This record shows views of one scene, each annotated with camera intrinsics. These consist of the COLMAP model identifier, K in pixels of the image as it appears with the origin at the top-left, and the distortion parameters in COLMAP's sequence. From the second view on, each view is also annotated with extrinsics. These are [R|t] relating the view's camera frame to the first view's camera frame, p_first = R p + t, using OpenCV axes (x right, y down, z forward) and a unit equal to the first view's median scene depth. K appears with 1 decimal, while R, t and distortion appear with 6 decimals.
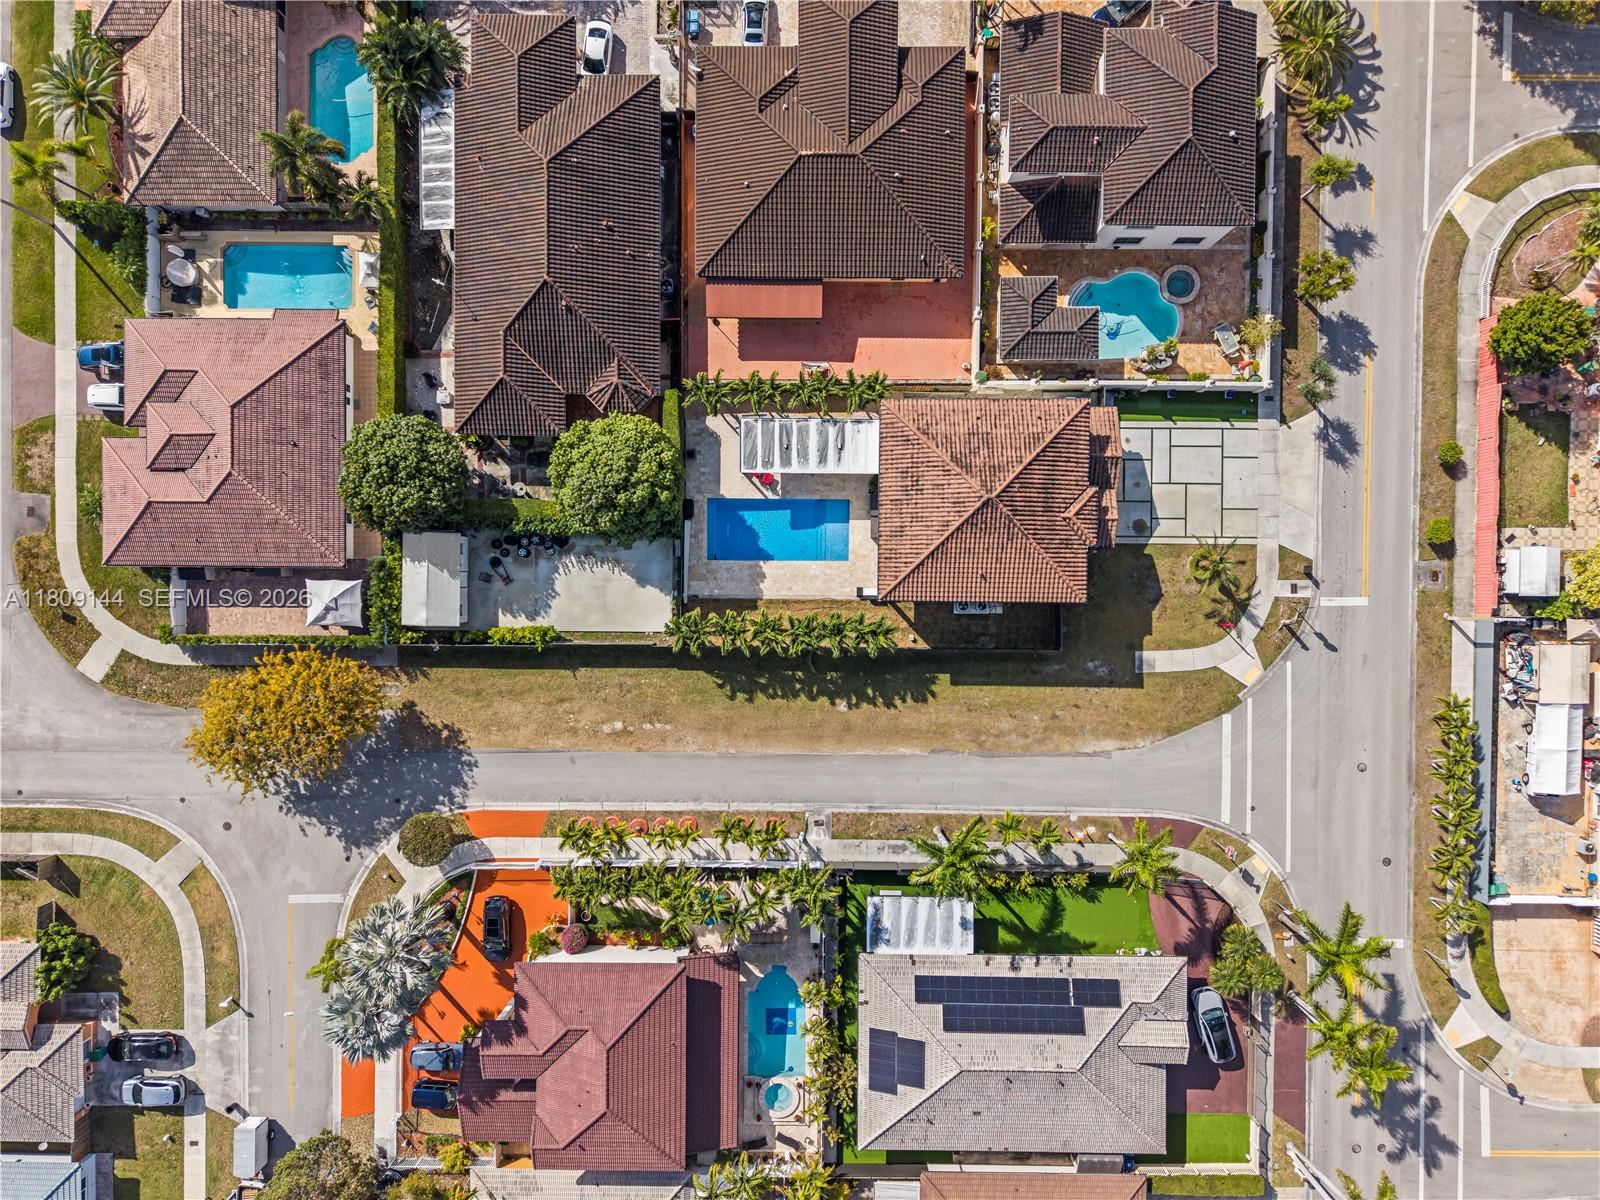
lens RADIAL K [[1064.7, 0, 800.0], [0, 1064.7, 600.0], [0, 0, 1]] dist [0.049079, -0.057899]
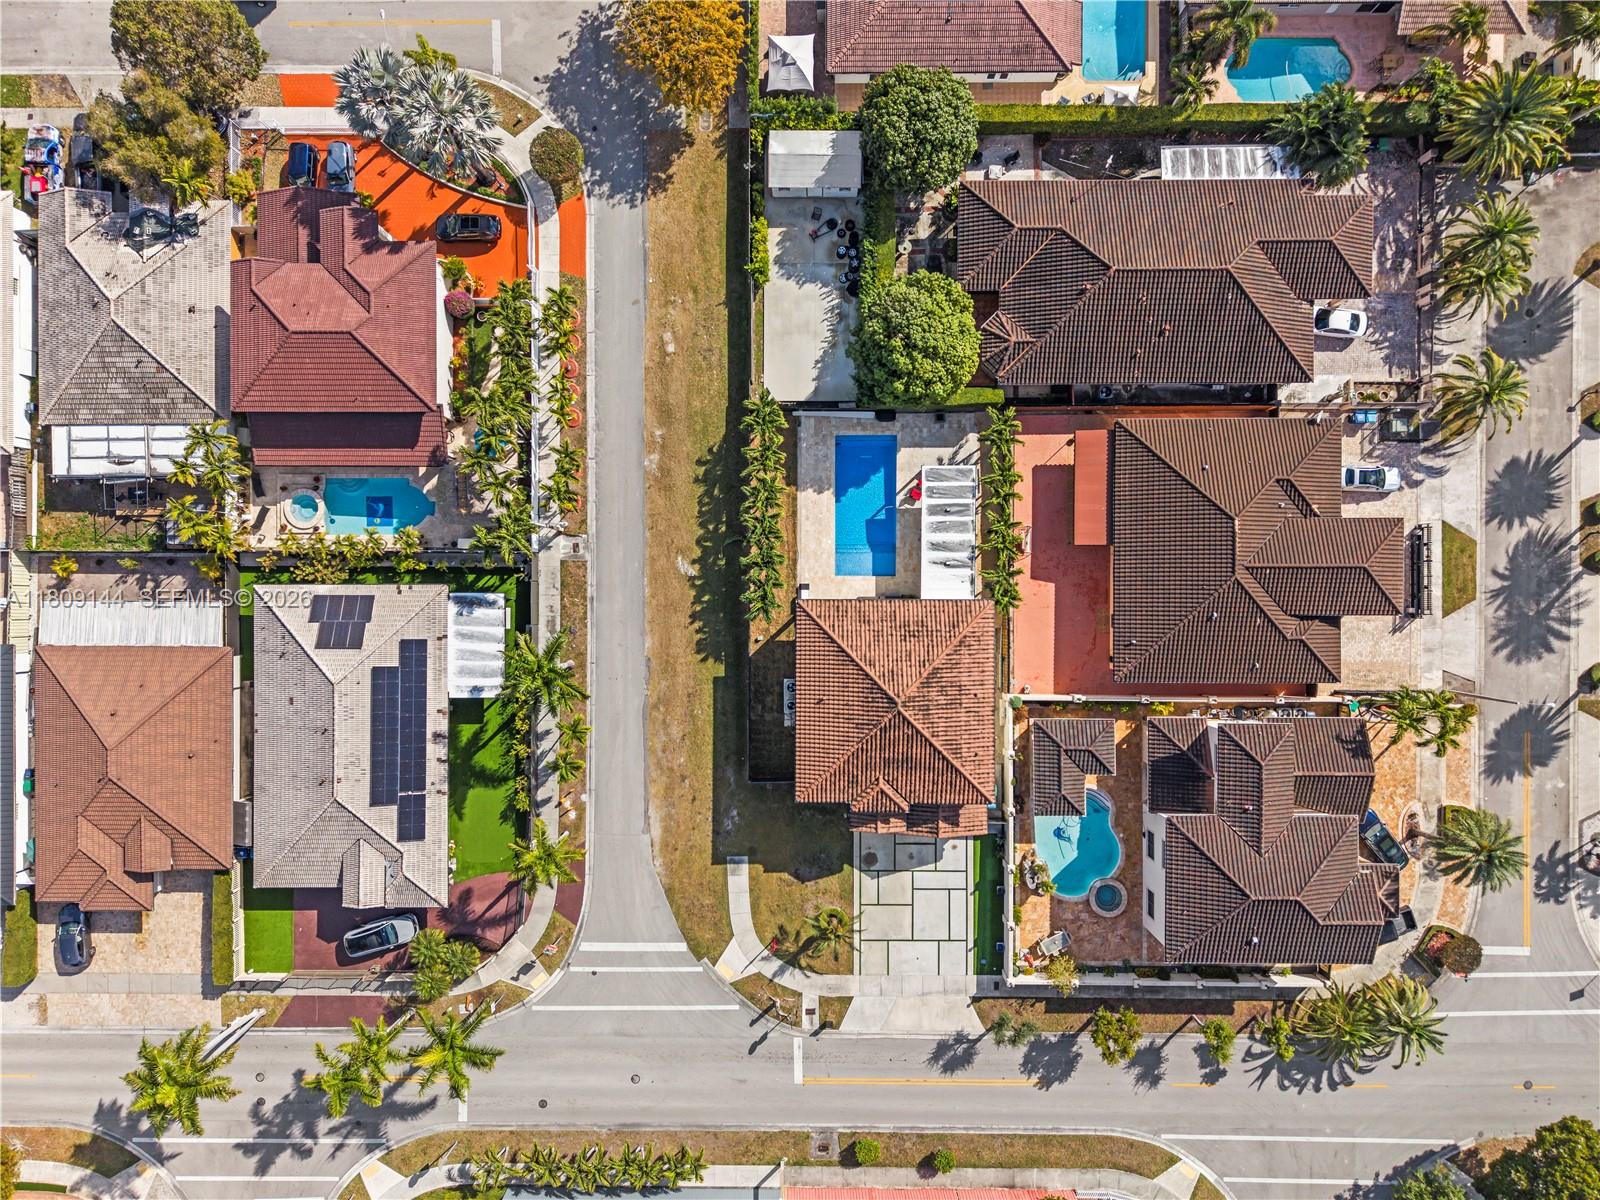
lens RADIAL K [[1064.7, 0, 800.0], [0, 1064.7, 600.0], [0, 0, 1]] dist [0.049079, -0.057899]
pose [[0.005629, 0.999908, 0.012315, 0.057635], [-0.999975, 0.005681, -0.004207, 0.001314], [-0.004277, -0.012291, 0.999915, -0.014290]]
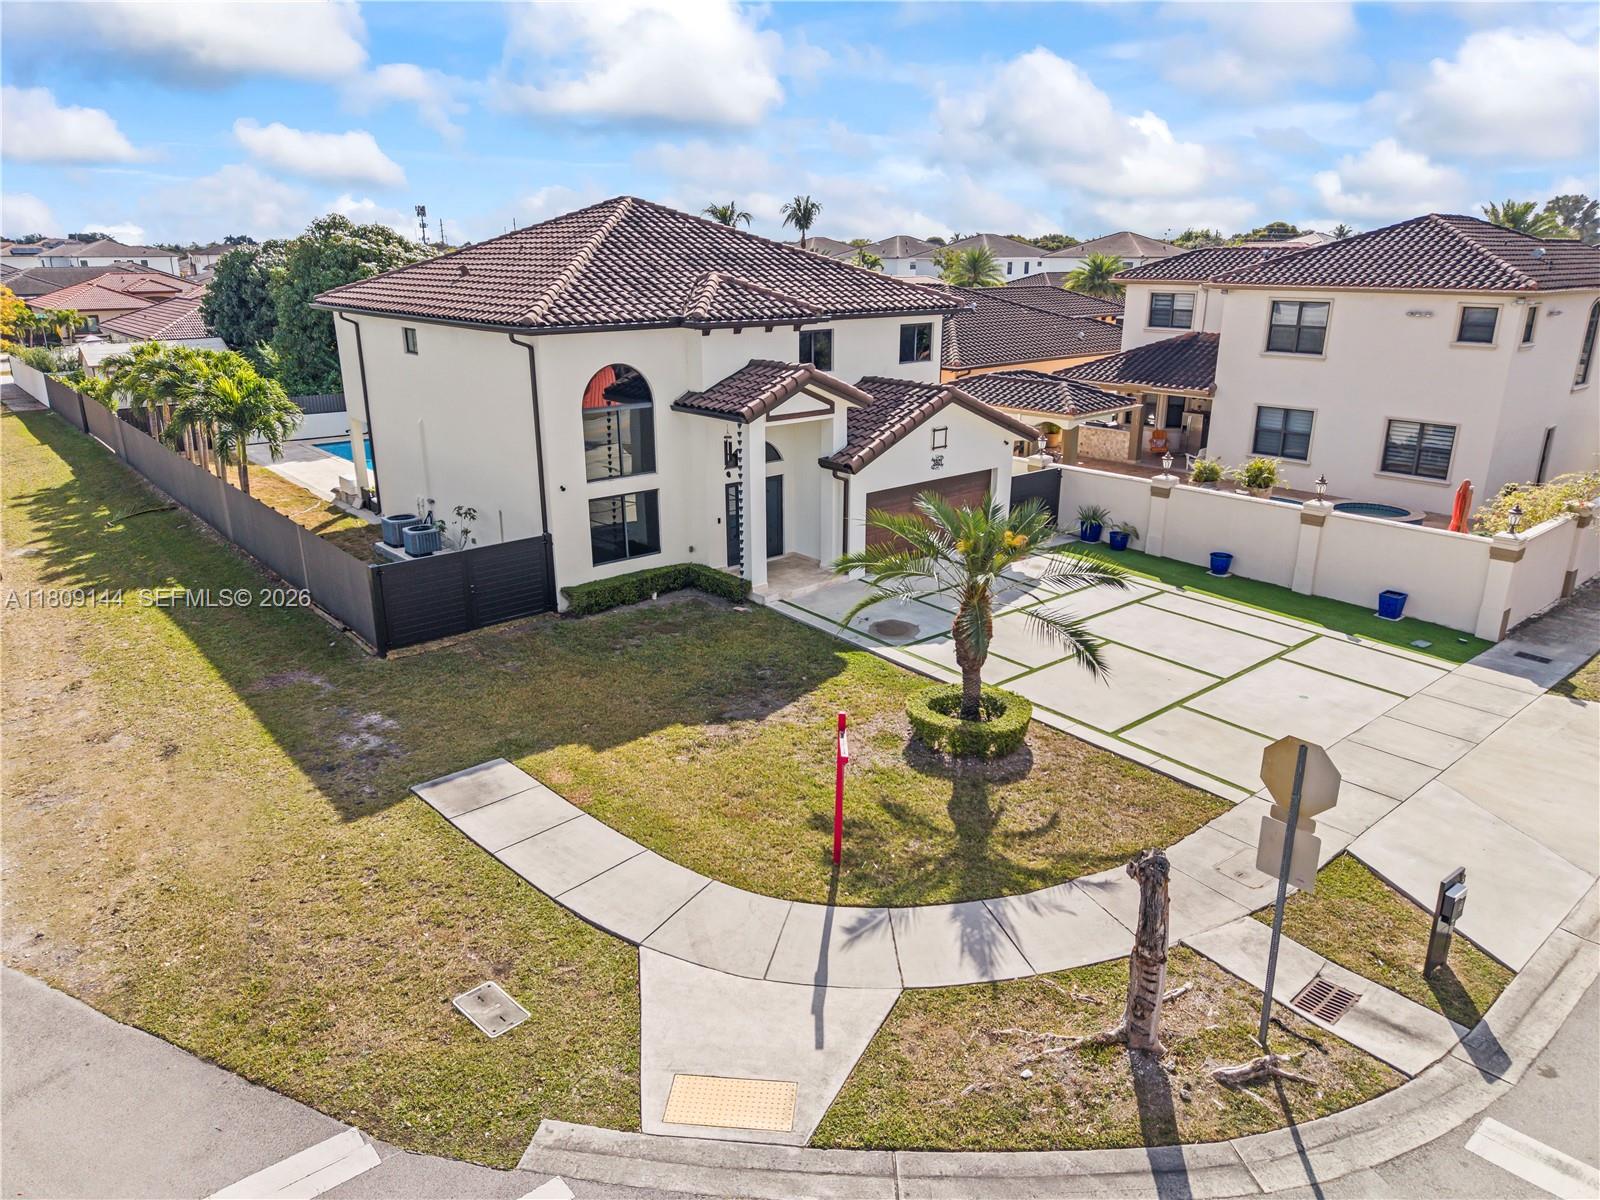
lens RADIAL K [[1072.9, 0, 800.0], [0, 1072.9, 600.0], [0, 0, 1]] dist [0.002308, -0.000513]
pose [[0.653383, 0.236473, -0.719146, 0.521958], [-0.756977, 0.193154, -0.624241, 0.138880], [-0.008710, 0.952246, 0.305208, 0.917531]]
